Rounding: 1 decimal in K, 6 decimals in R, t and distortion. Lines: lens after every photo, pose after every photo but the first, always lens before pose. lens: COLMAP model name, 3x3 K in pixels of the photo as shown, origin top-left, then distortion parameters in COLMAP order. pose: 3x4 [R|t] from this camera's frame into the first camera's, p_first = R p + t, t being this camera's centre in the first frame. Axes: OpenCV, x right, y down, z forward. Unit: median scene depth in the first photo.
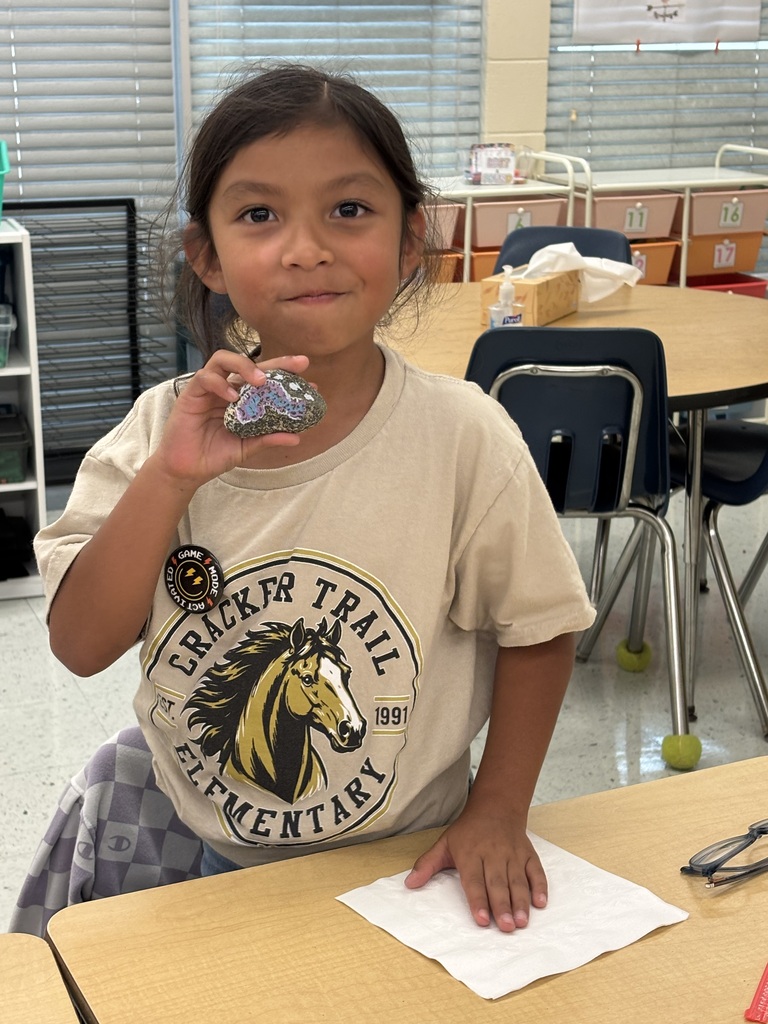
lens RADIAL K [[1722.3, 0, 379.6], [0, 1722.3, 506.5], [0, 0, 1]] dist [0.012229, 0.000000]
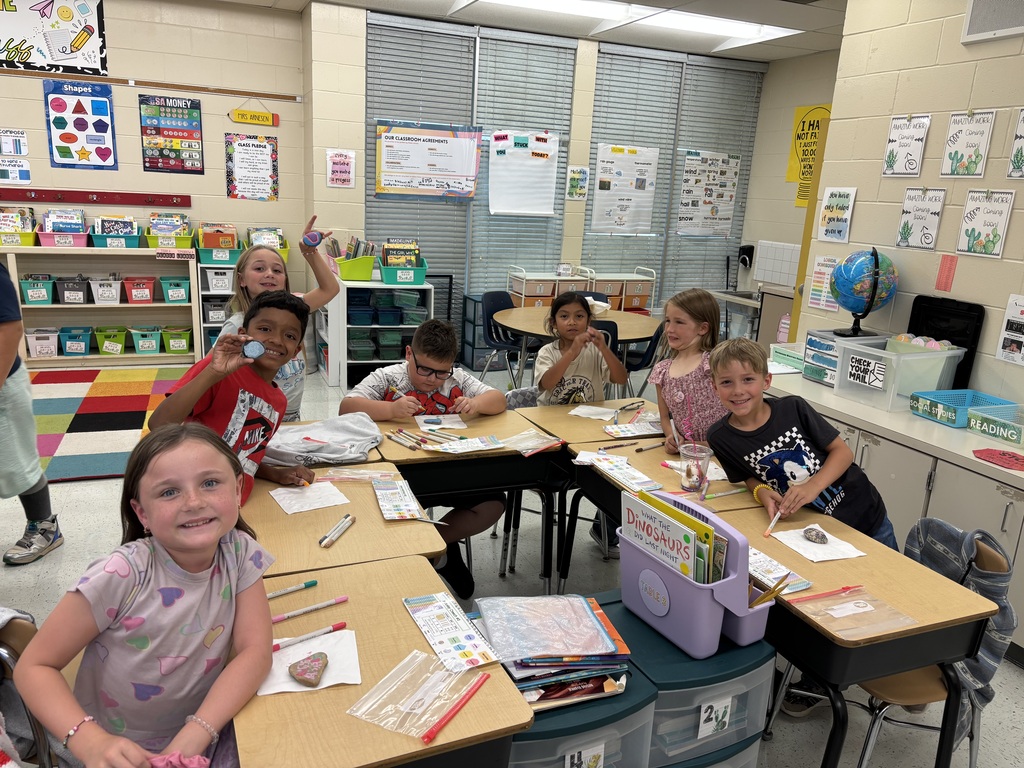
lens RADIAL K [[758.6, 0, 509.0], [0, 758.6, 394.2], [0, 0, 1]] dist [0.036033, -0.046359]
pose [[0.998472, 0.044970, 0.032115, -0.069812], [-0.044572, 0.998922, -0.012996, 0.052217], [-0.032665, 0.011545, 0.999400, -0.383355]]
